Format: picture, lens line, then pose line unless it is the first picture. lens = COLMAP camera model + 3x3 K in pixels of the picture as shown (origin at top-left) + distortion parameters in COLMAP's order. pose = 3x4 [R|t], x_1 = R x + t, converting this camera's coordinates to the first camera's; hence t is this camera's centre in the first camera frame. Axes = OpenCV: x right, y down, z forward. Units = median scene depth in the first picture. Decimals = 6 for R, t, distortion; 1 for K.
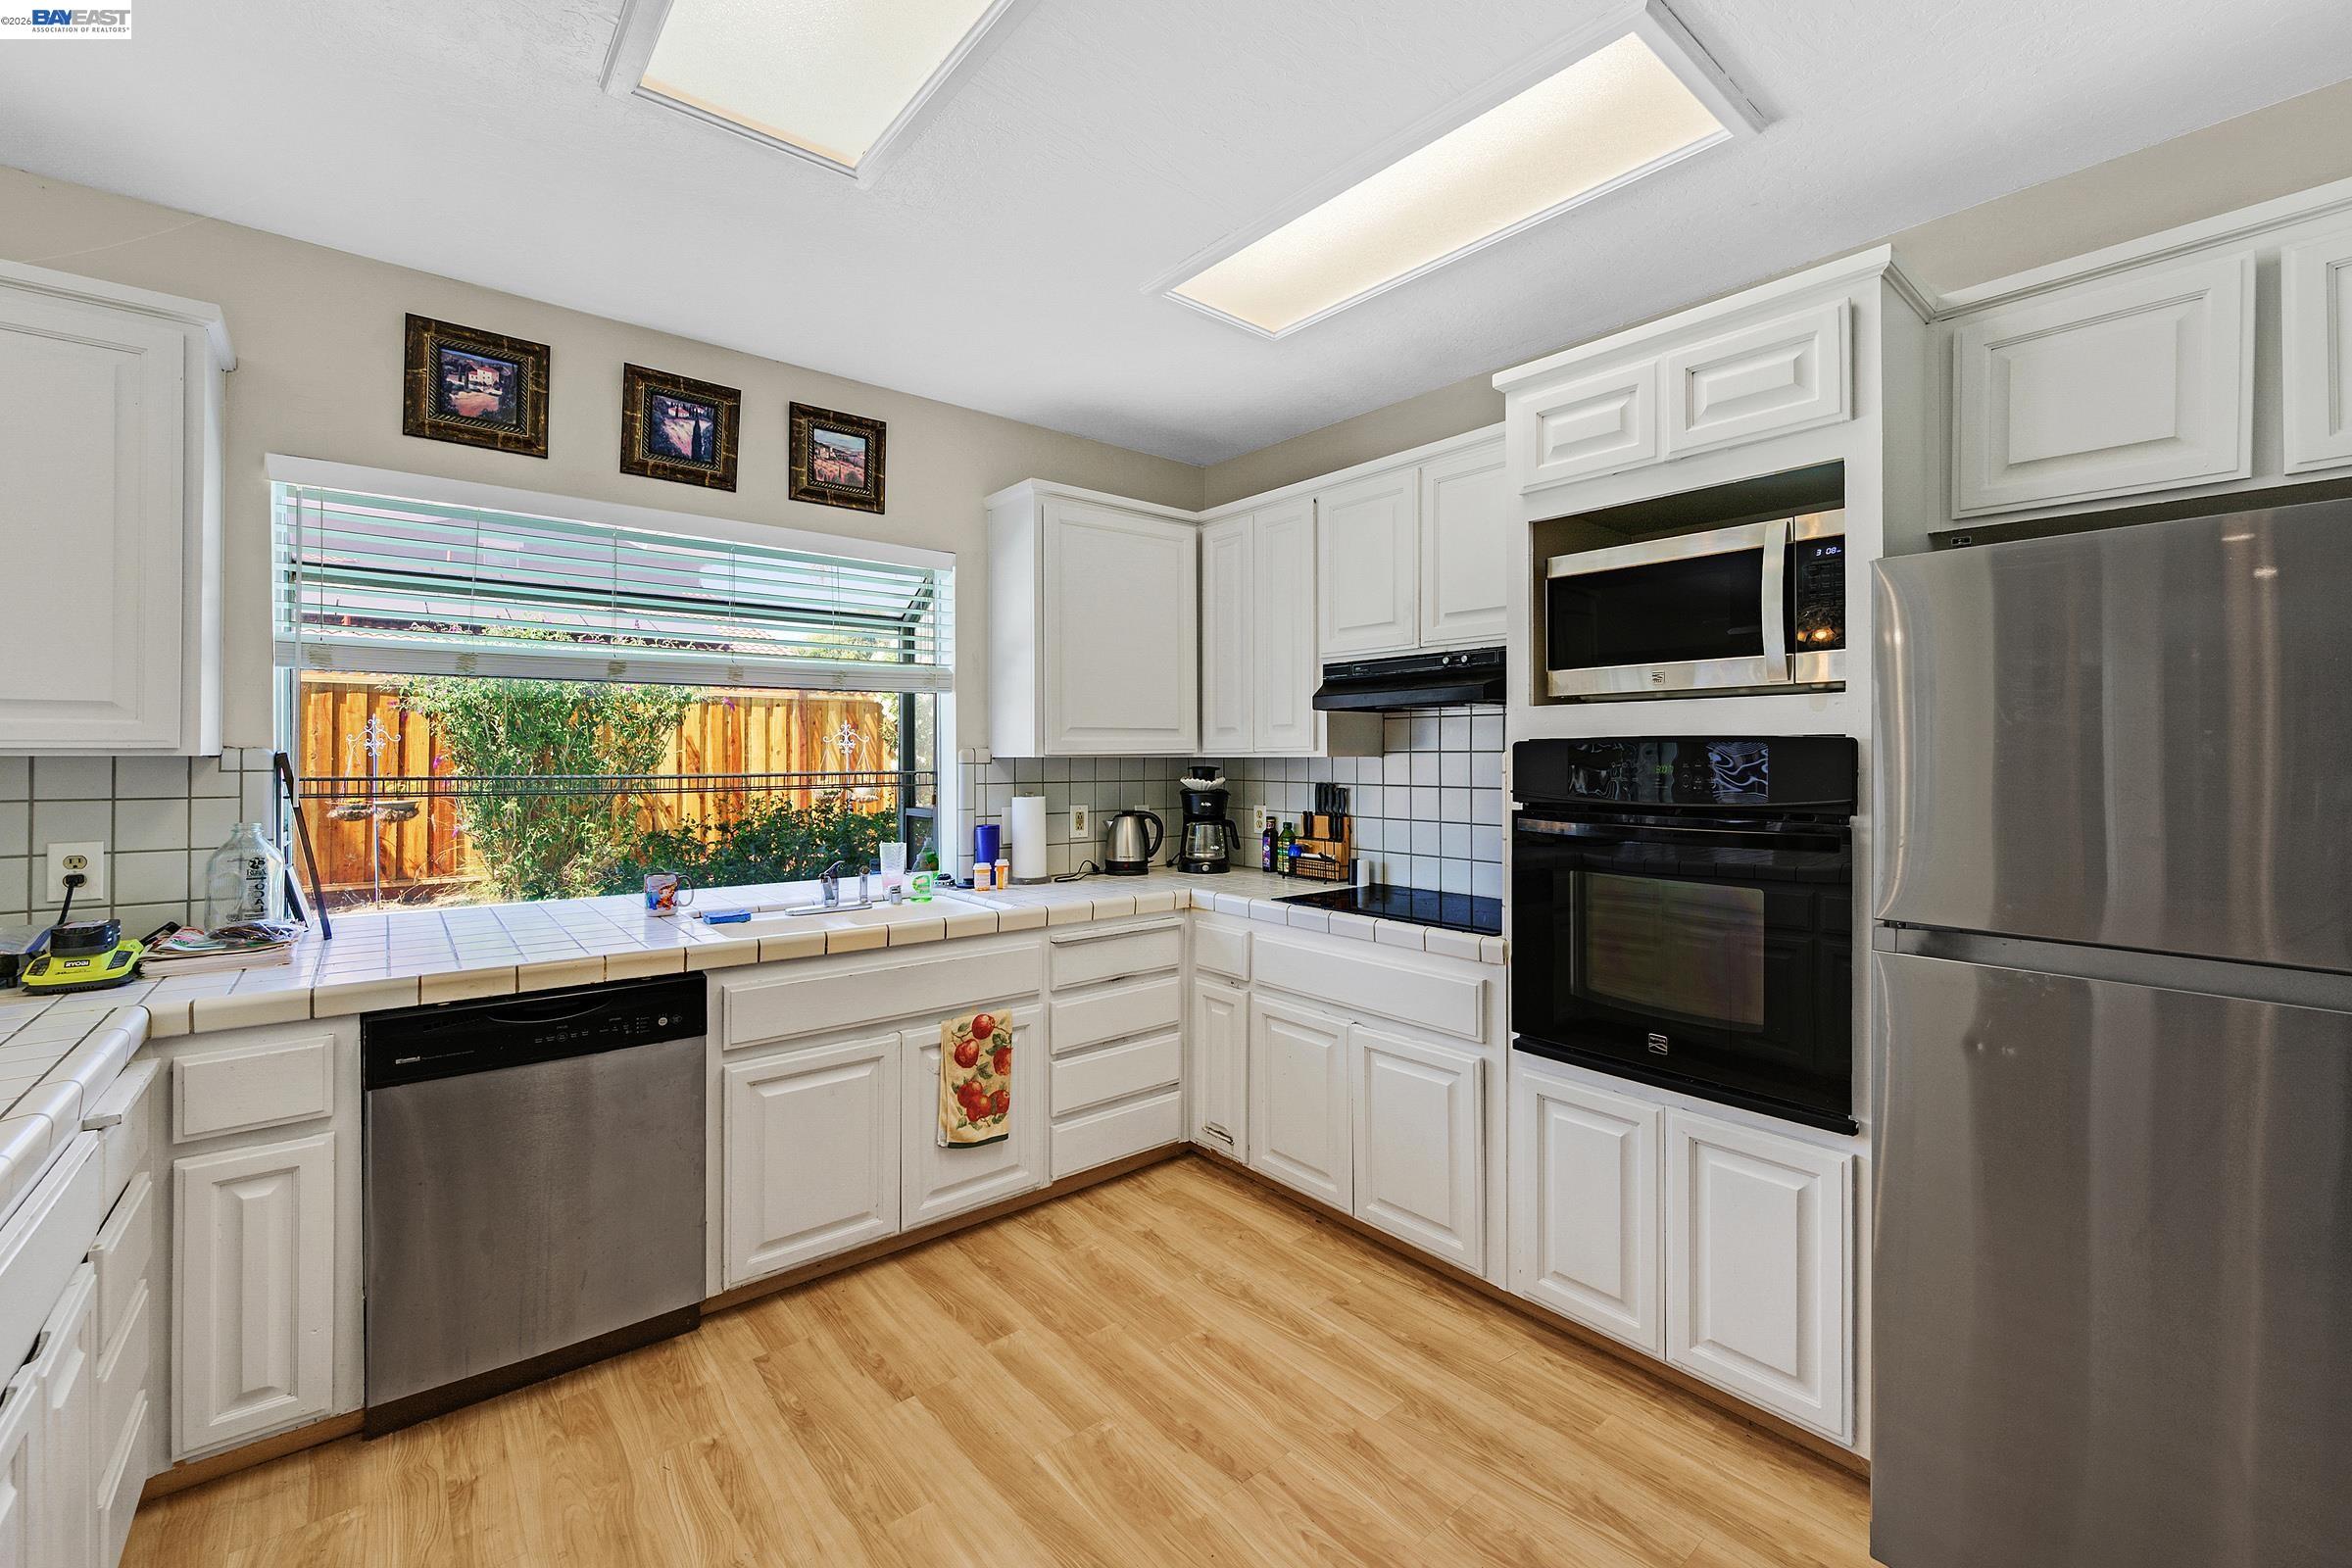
lens RADIAL K [[956.1, 0, 1175.5], [0, 956.1, 751.8], [0, 0, 1]] dist [-0.000614, -0.000043]
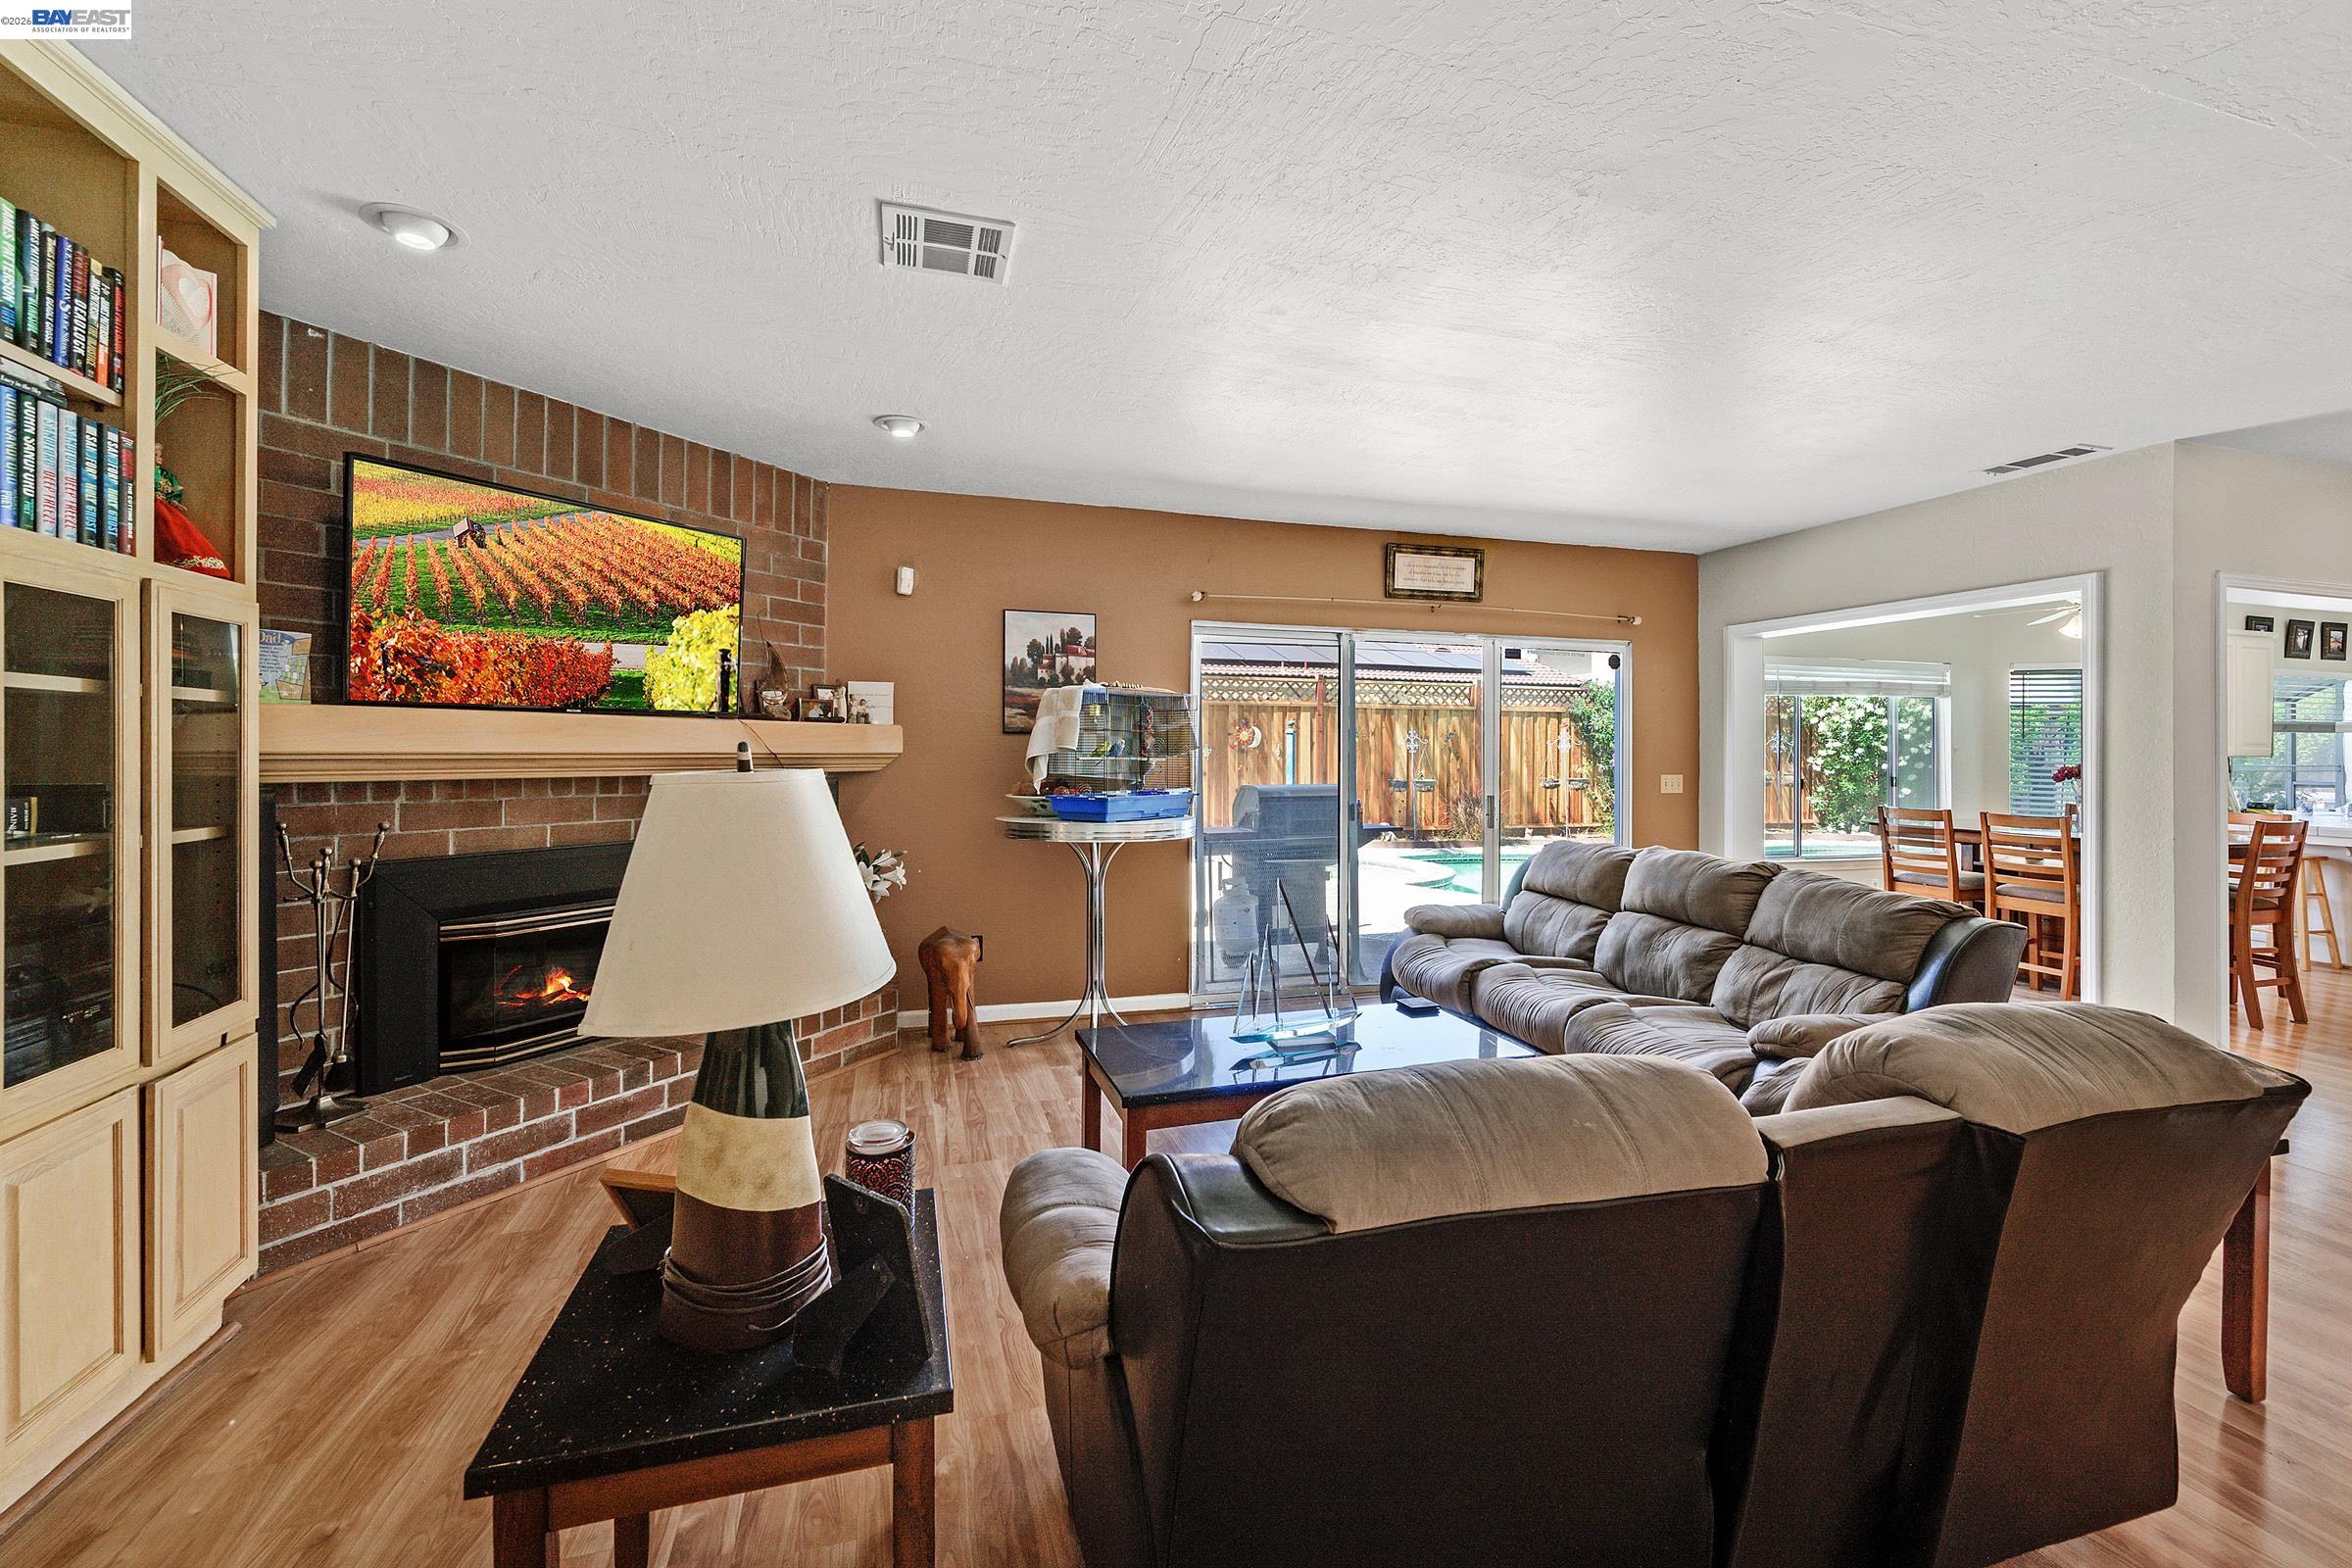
lens RADIAL K [[956.1, 0, 1175.5], [0, 956.1, 751.8], [0, 0, 1]] dist [-0.000614, -0.000043]
pose [[0.918028, 0.010159, -0.396386, -0.627213], [-0.010037, 0.999947, 0.002382, 0.006227], [0.396389, 0.001791, 0.918081, -0.747521]]
